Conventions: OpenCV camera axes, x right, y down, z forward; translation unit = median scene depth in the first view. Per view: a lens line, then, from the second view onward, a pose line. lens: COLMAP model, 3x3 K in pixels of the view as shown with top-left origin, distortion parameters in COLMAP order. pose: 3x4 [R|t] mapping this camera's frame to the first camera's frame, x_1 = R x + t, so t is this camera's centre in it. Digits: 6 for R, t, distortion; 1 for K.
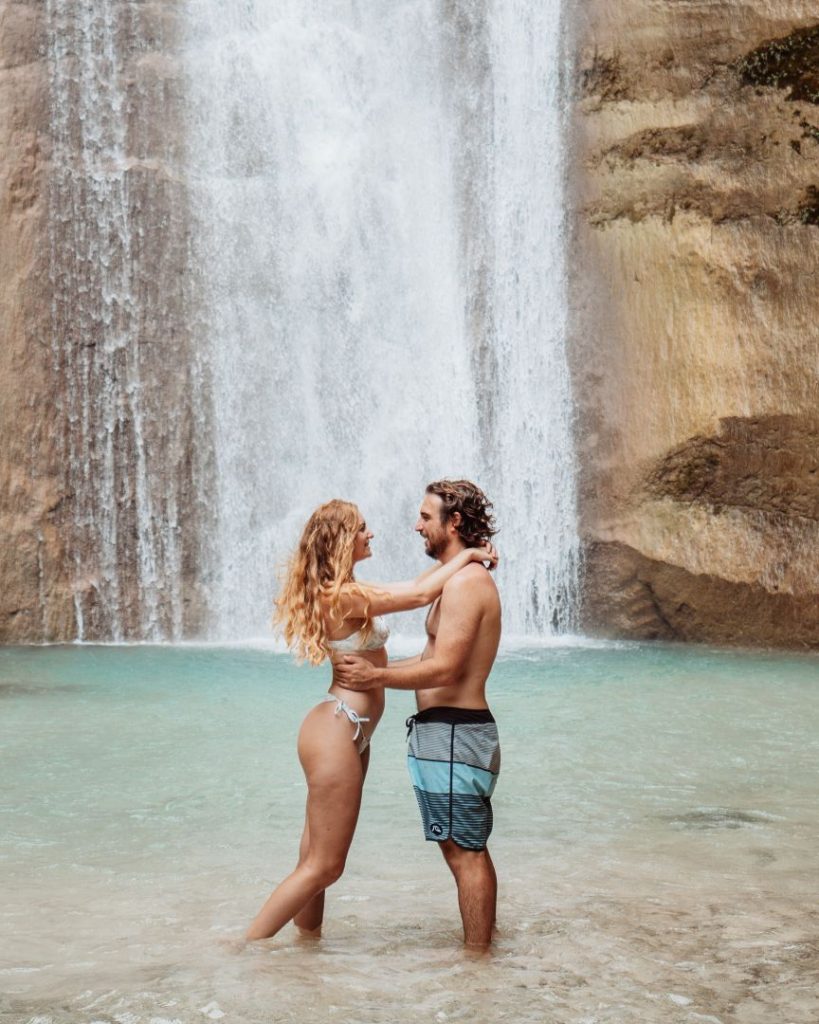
lens RADIAL K [[2677.6, 0, 409.5], [0, 2677.6, 512.0], [0, 0, 1]] dist [-0.146217, 1.466448]
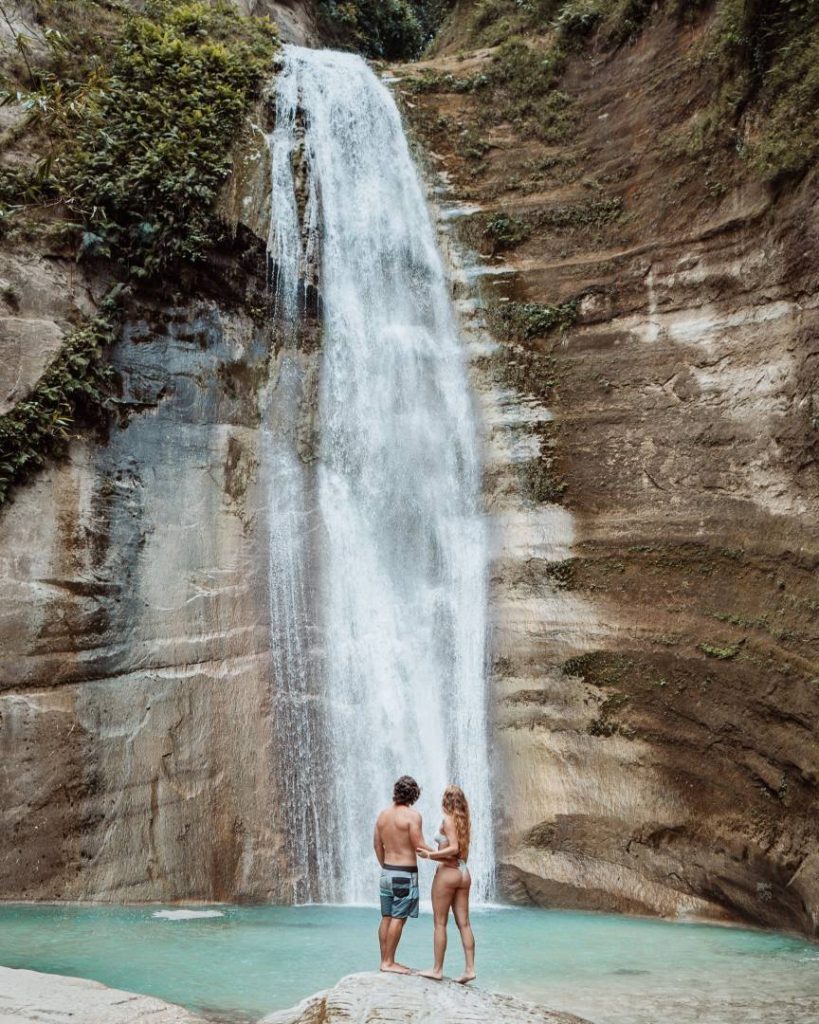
lens RADIAL K [[2677.6, 0, 409.5], [0, 2677.6, 512.0], [0, 0, 1]] dist [-0.146217, 1.466448]
pose [[0.971103, 0.046938, 0.234001, -0.586628], [-0.027064, 0.995803, -0.087432, -0.091829], [-0.237123, 0.078572, 0.968297, -1.327770]]
